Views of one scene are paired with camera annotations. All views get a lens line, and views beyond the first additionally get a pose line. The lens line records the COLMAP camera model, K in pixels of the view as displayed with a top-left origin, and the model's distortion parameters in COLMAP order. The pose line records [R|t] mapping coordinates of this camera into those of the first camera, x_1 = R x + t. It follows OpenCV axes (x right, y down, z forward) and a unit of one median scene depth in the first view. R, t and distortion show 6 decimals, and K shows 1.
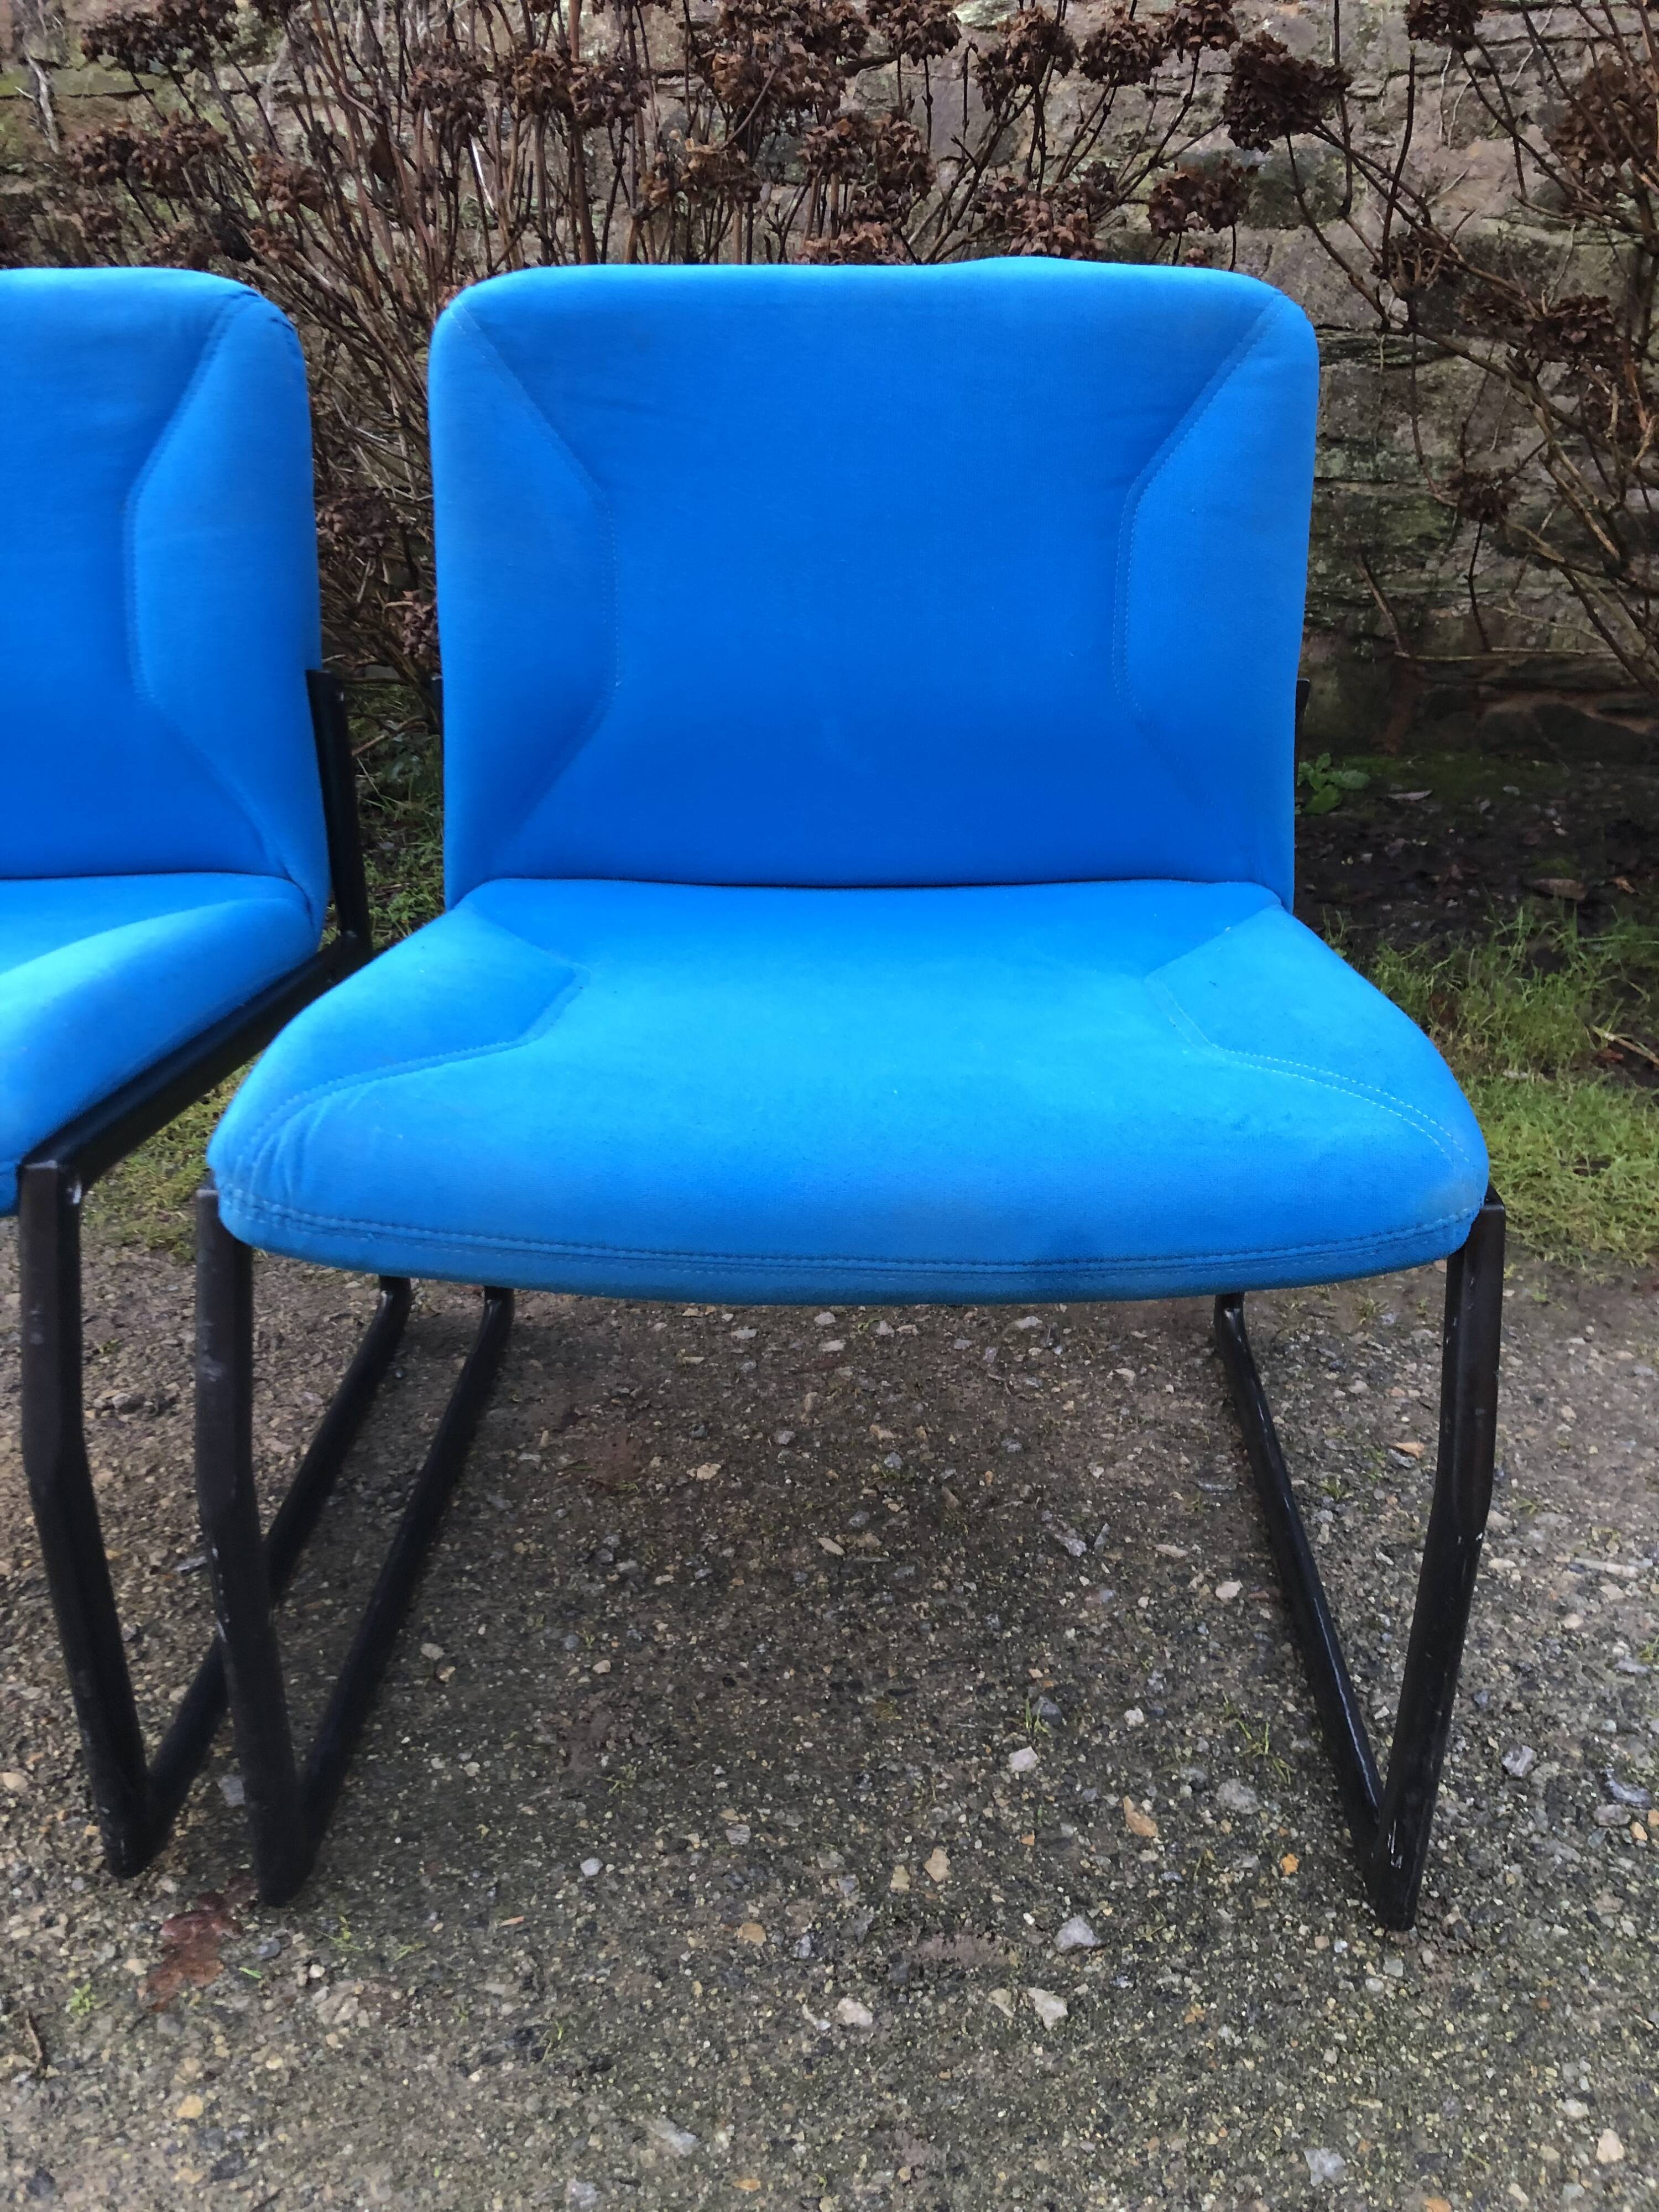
lens RADIAL K [[1823.8, 0, 869.3], [0, 1823.8, 1085.1], [0, 0, 1]] dist [0.015154, 0.001978]
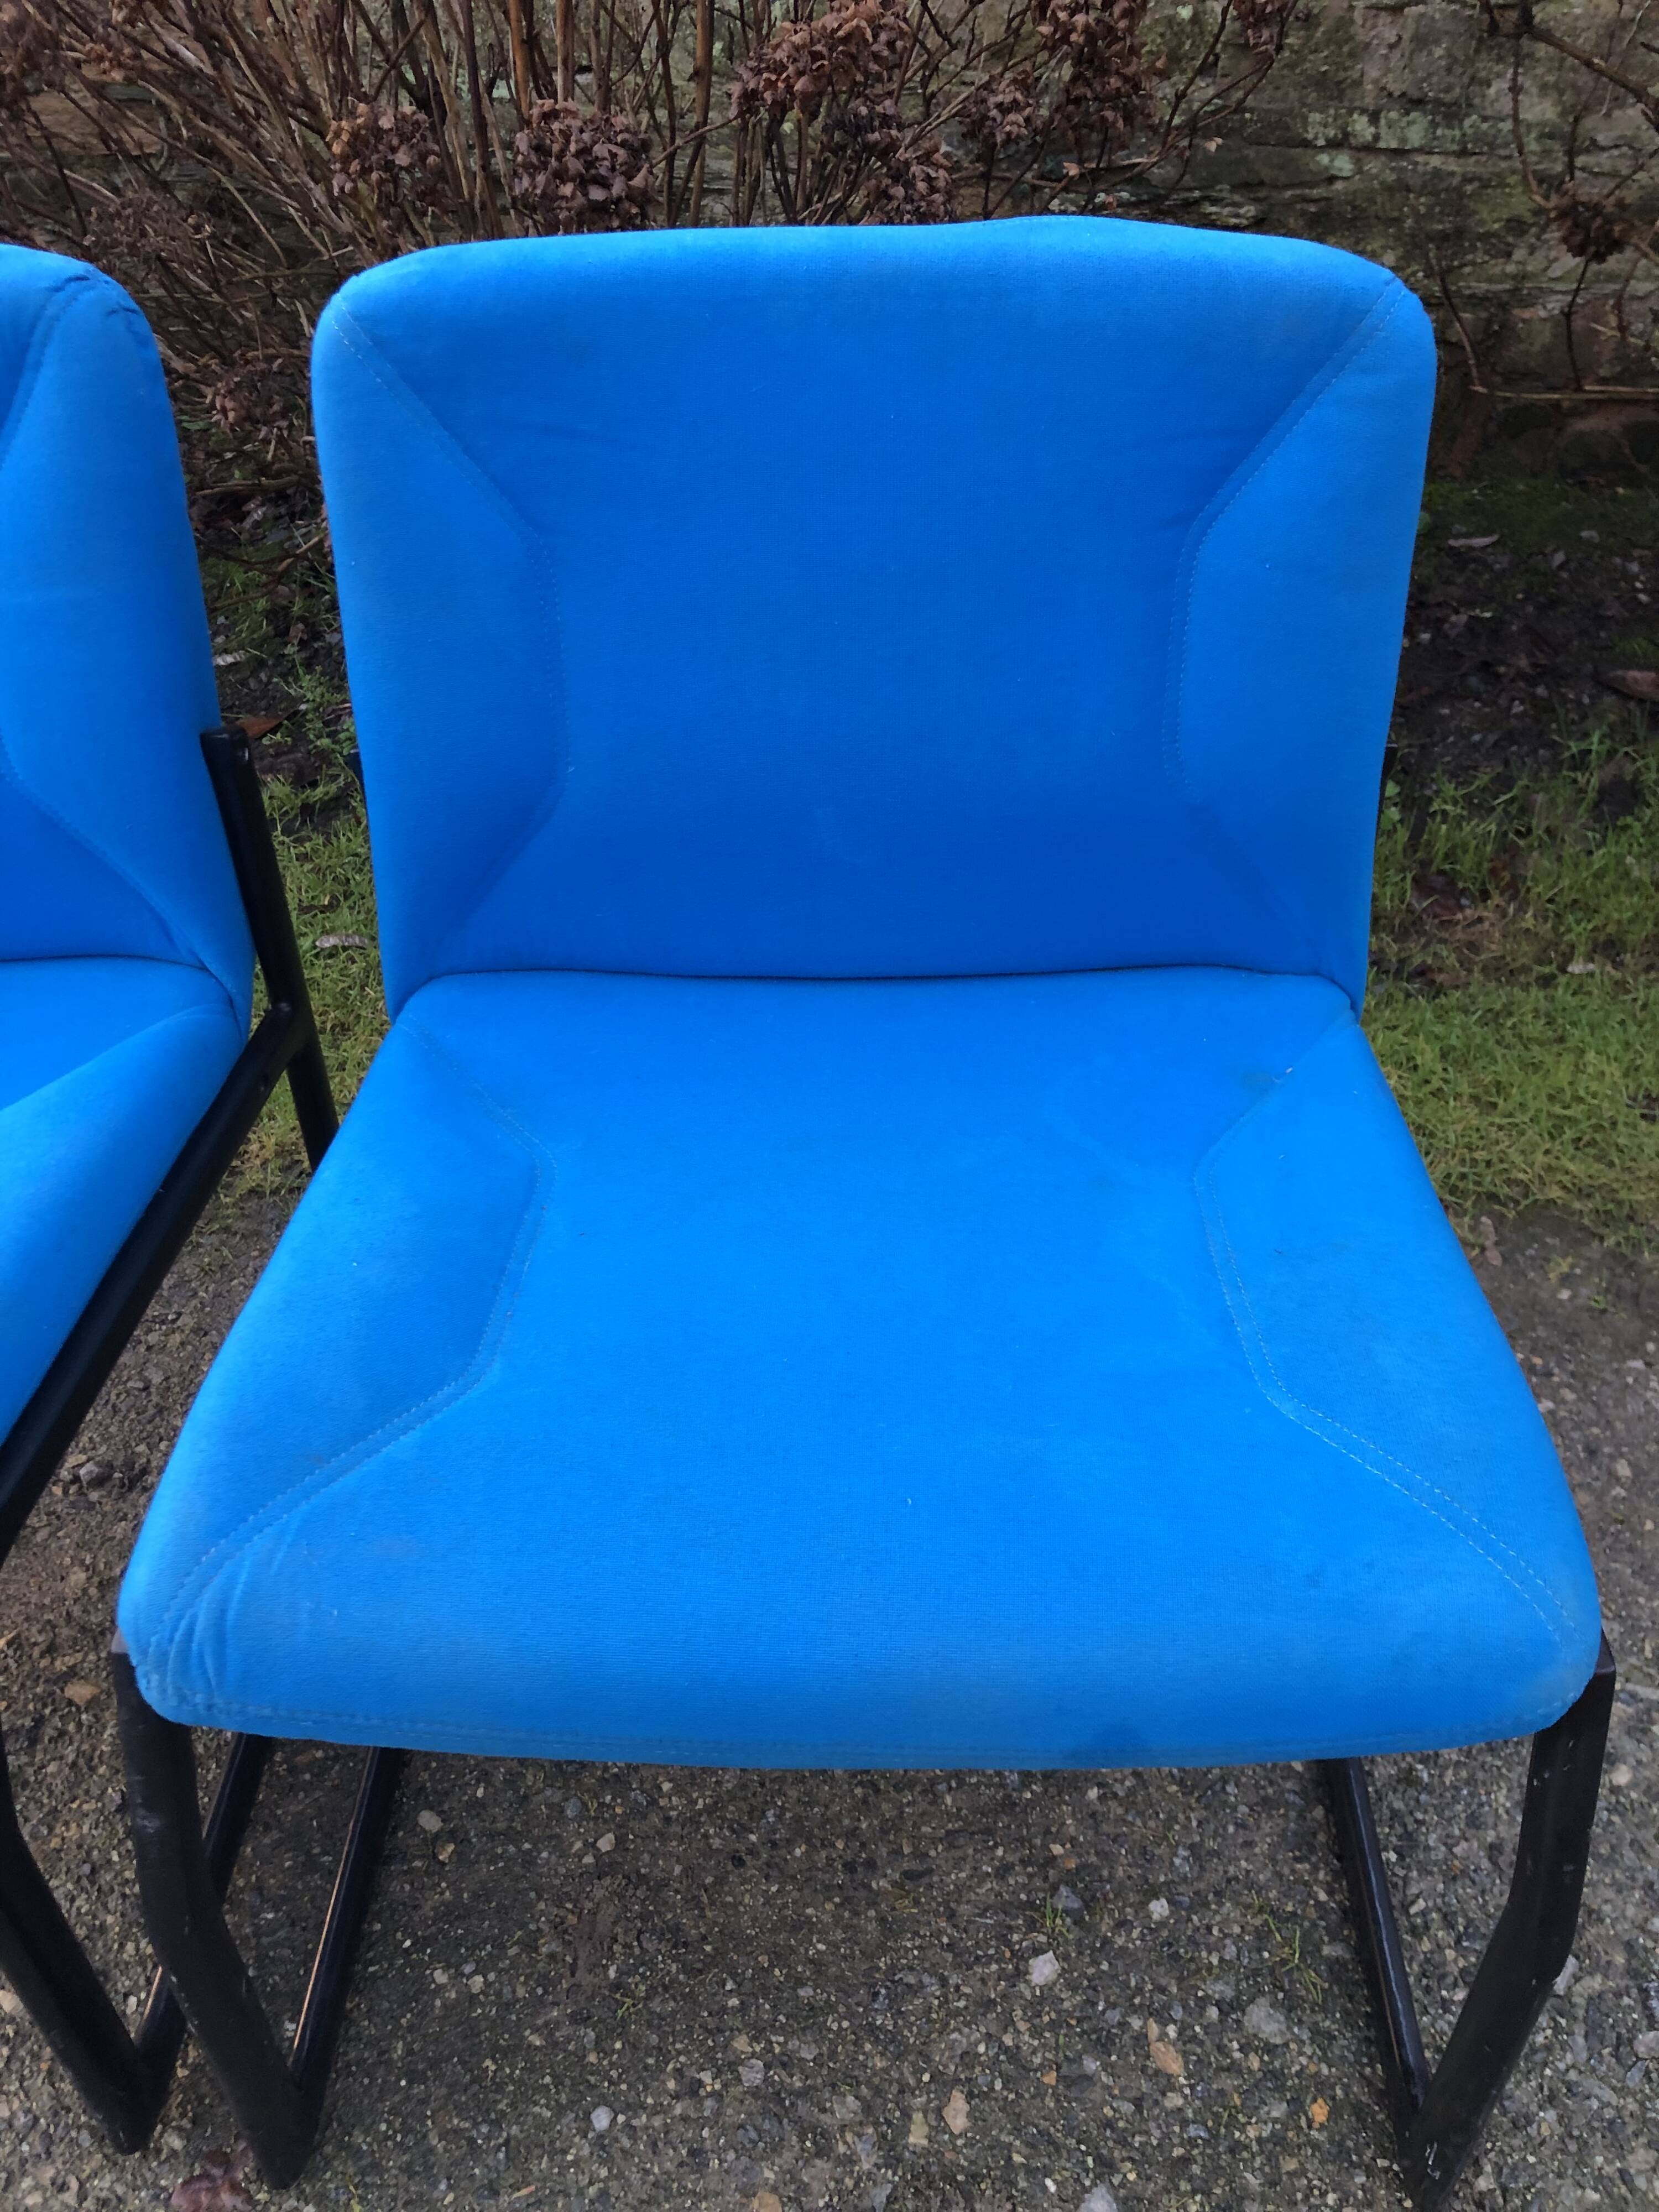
lens RADIAL K [[1823.8, 0, 850.4], [0, 1823.8, 1090.9], [0, 0, 1]] dist [0.015154, 0.001978]
pose [[0.999827, -0.012766, -0.013535, 0.000710], [0.015715, 0.968881, 0.247029, -0.275562], [0.009960, -0.247199, 0.968914, 0.149241]]
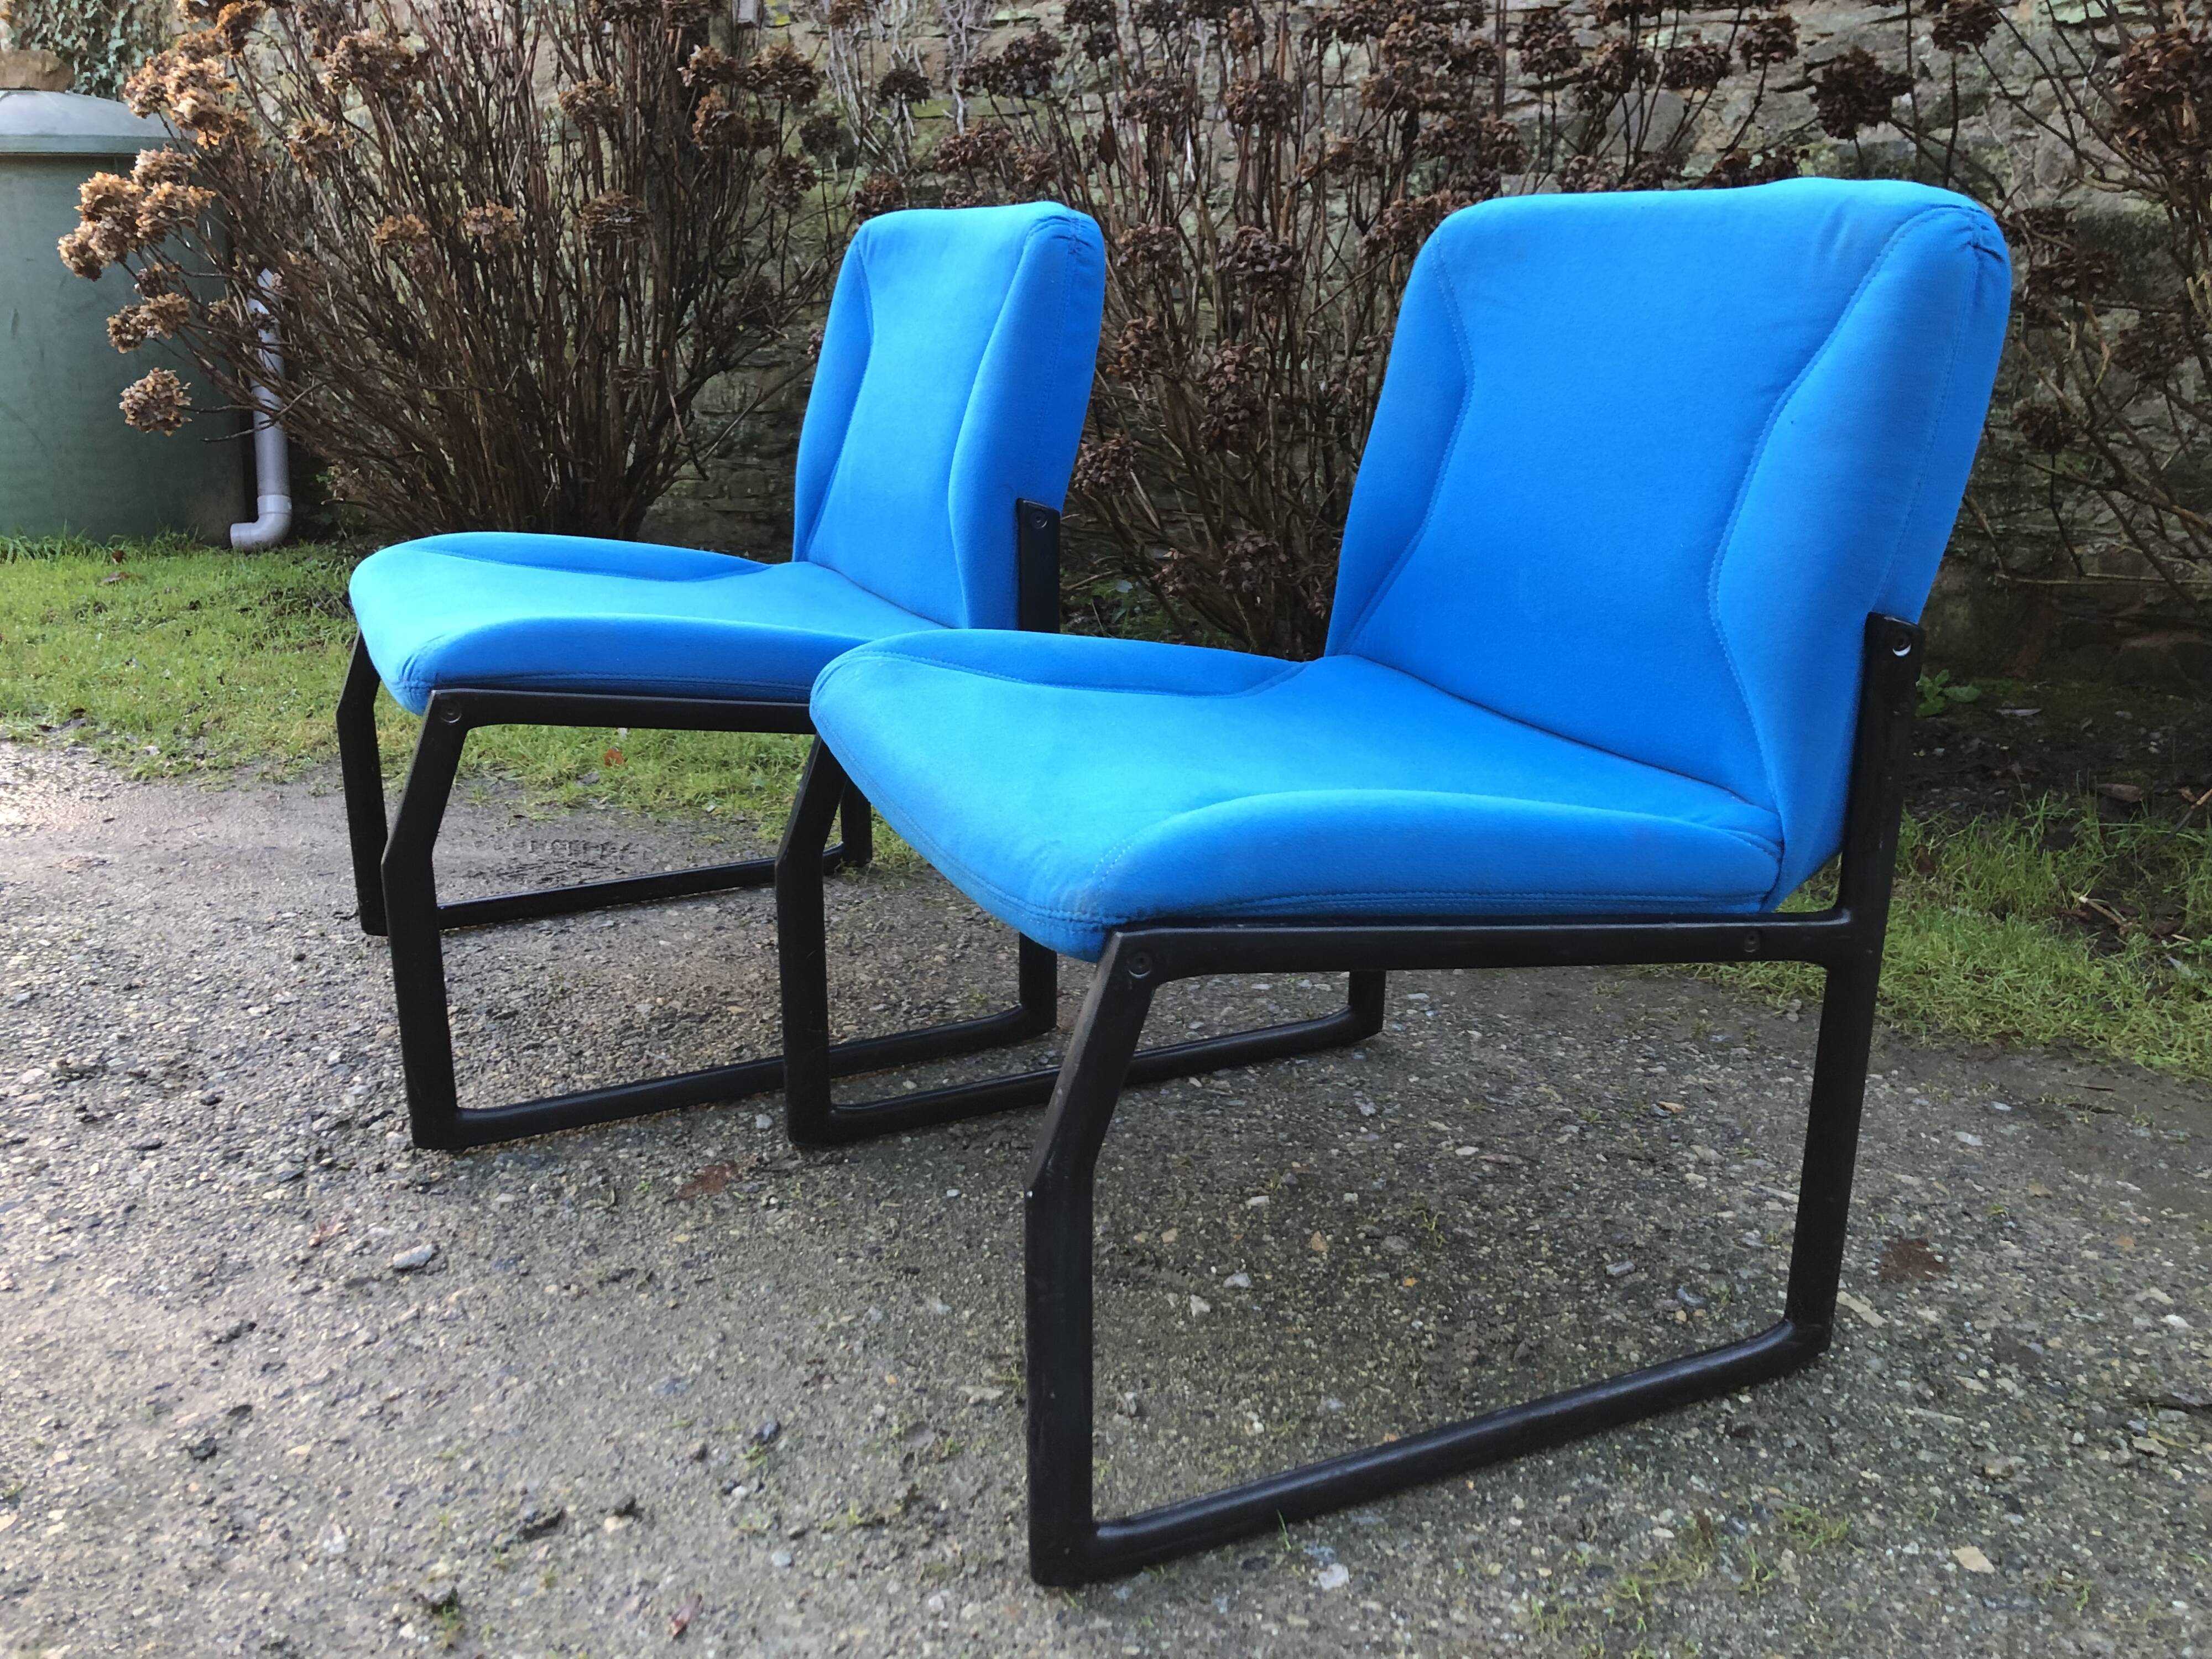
lens RADIAL K [[1823.8, 0, 1102.6], [0, 1823.8, 799.0], [0, 0, 1]] dist [0.015154, 0.001978]
pose [[0.937278, 0.109706, -0.330870, 0.343529], [-0.154261, 0.981721, -0.111475, 0.204183], [0.312593, 0.155523, 0.937069, -0.345335]]
